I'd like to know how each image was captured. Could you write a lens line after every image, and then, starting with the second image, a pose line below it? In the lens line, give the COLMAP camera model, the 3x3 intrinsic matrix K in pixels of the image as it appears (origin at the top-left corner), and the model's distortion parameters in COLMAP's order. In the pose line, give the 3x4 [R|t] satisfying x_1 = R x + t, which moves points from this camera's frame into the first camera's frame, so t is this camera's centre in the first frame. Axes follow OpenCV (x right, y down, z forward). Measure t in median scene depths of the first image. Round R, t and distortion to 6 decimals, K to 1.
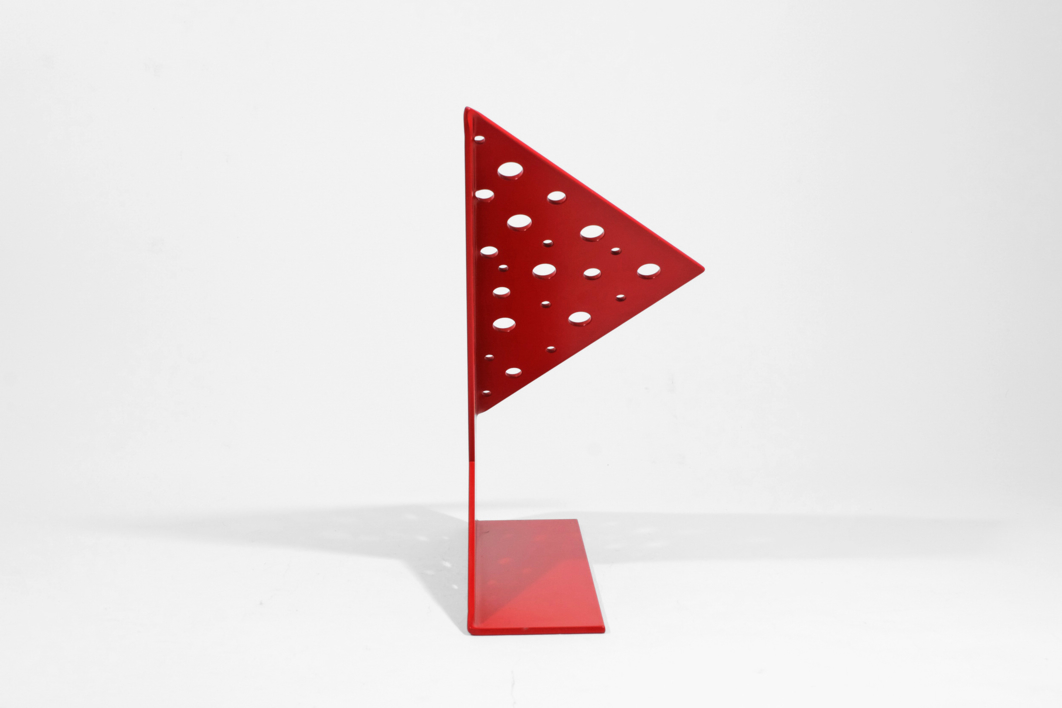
lens RADIAL K [[1606.1, 0, 530.5], [0, 1606.1, 357.0], [0, 0, 1]] dist [-0.043386, 0.000000]
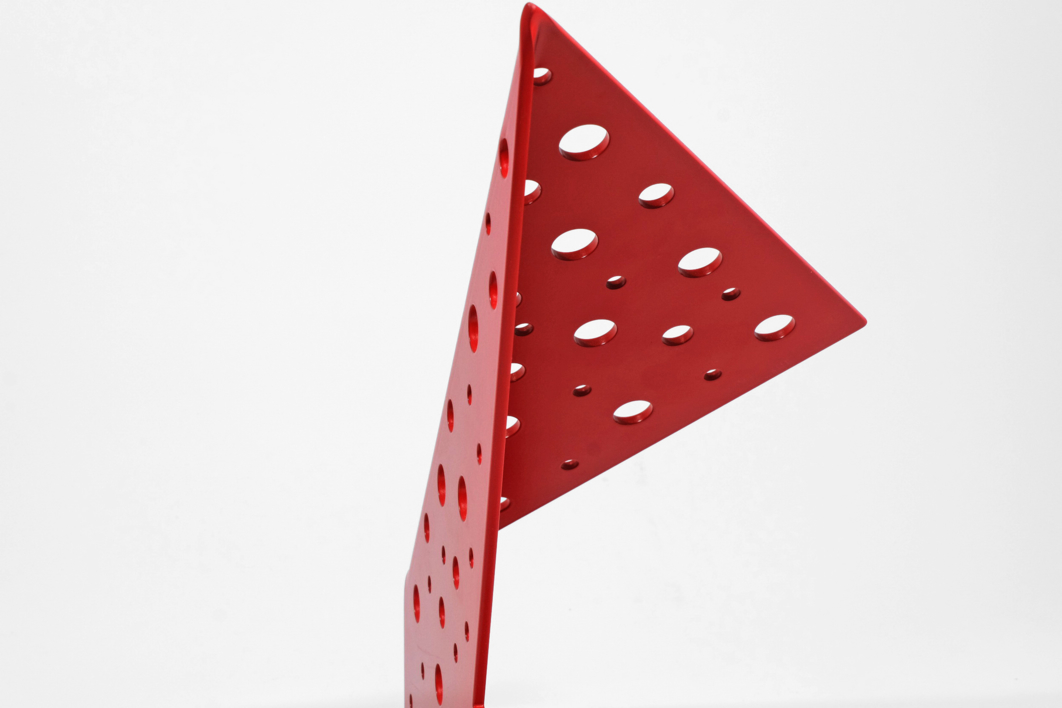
lens RADIAL K [[1606.1, 0, 530.8], [0, 1606.1, 351.8], [0, 0, 1]] dist [-0.043386, 0.000000]
pose [[0.977130, -0.021002, 0.211605, -0.124232], [0.019051, 0.999755, 0.011255, -0.052769], [-0.211789, -0.006967, 0.977291, 0.480504]]
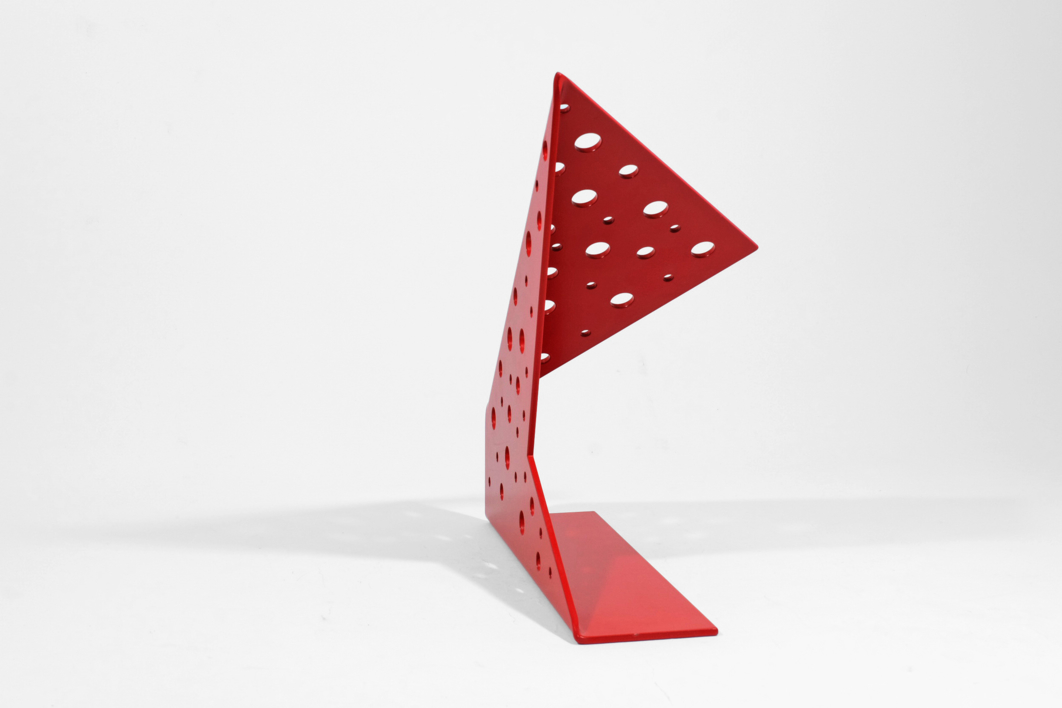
lens RADIAL K [[1606.1, 0, 532.2], [0, 1606.1, 351.5], [0, 0, 1]] dist [-0.043386, 0.000000]
pose [[0.983735, -0.015926, 0.178917, -0.196192], [0.013754, 0.999816, 0.013373, -0.007220], [-0.179097, -0.010695, 0.983773, 0.084052]]
